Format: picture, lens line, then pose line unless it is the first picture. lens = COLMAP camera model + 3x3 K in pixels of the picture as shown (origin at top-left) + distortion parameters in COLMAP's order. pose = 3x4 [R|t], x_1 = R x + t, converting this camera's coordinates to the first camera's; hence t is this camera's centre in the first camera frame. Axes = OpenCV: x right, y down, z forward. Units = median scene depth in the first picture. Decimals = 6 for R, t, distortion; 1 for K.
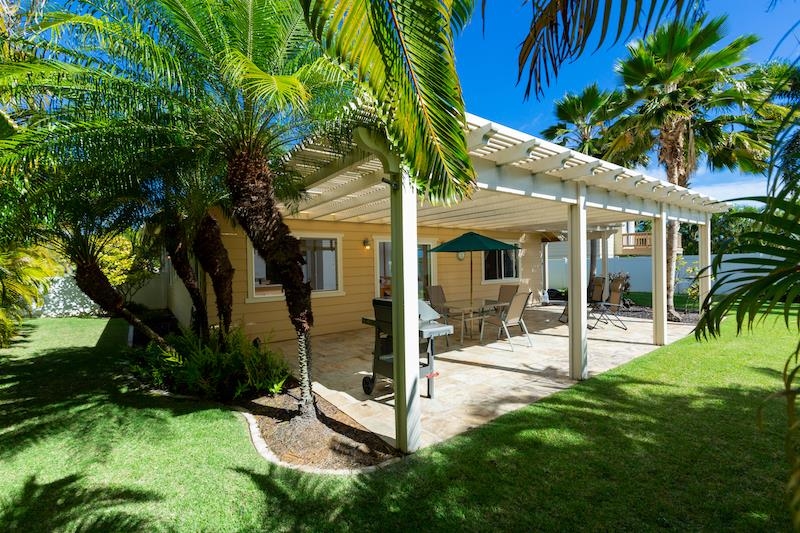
lens RADIAL K [[353.3, 0, 400.0], [0, 353.3, 266.5], [0, 0, 1]] dist [-0.001356, -0.000156]
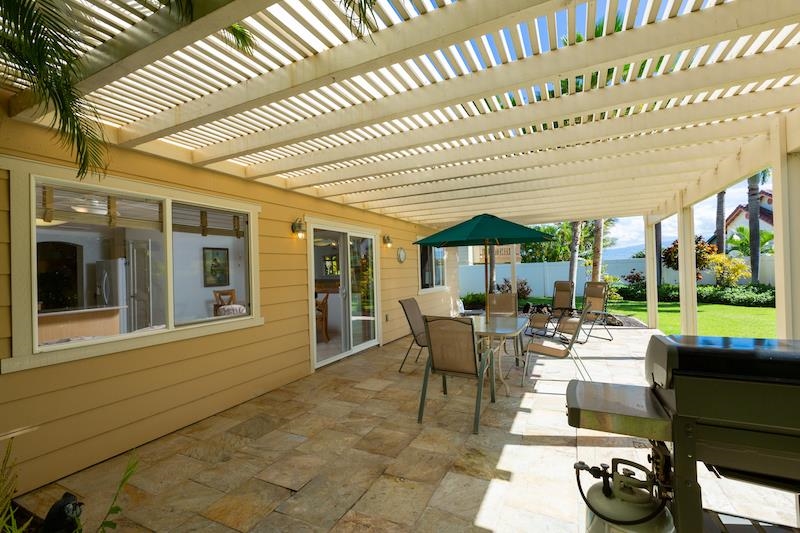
lens RADIAL K [[353.3, 0, 400.0], [0, 353.3, 266.5], [0, 0, 1]] dist [-0.001356, -0.000156]
pose [[0.895169, -0.002698, 0.445718, -0.207322], [0.019222, 0.999285, -0.032556, 0.017574], [-0.445312, 0.037711, 0.894581, 0.441924]]
